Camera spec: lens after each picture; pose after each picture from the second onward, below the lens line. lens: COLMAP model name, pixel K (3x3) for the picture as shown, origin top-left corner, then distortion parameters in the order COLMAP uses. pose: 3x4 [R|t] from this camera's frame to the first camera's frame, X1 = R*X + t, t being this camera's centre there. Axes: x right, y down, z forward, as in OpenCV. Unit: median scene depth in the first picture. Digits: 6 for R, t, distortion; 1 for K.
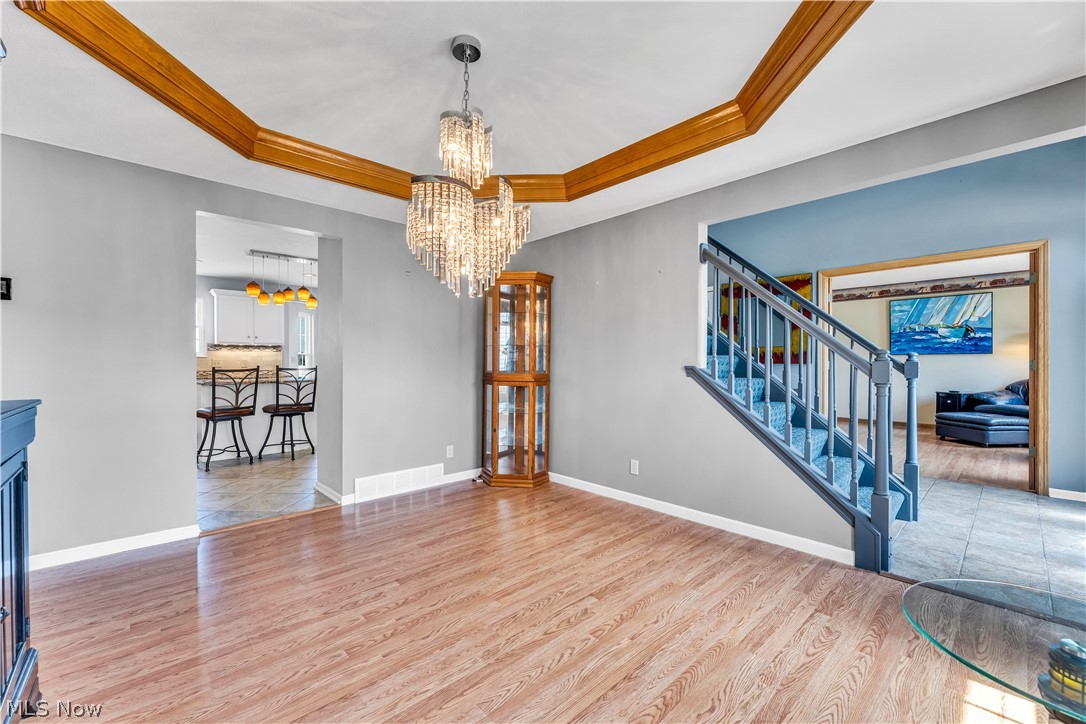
lens RADIAL K [[442.5, 0, 532.6], [0, 442.5, 365.1], [0, 0, 1]] dist [0.000118, -0.001838]
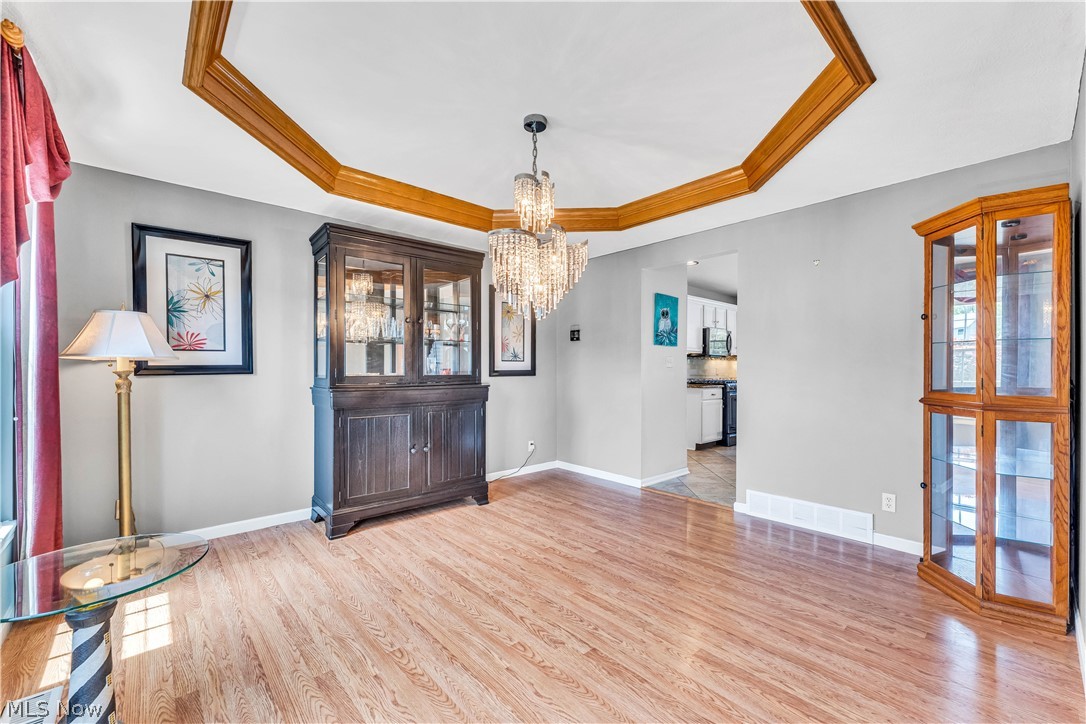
lens RADIAL K [[442.5, 0, 534.3], [0, 442.5, 358.1], [0, 0, 1]] dist [0.000118, -0.001838]
pose [[-0.016507, -0.023619, -0.999585, 0.773402], [-0.010077, 0.999674, -0.023455, -0.007336], [0.999813, 0.009686, -0.016740, 0.706507]]
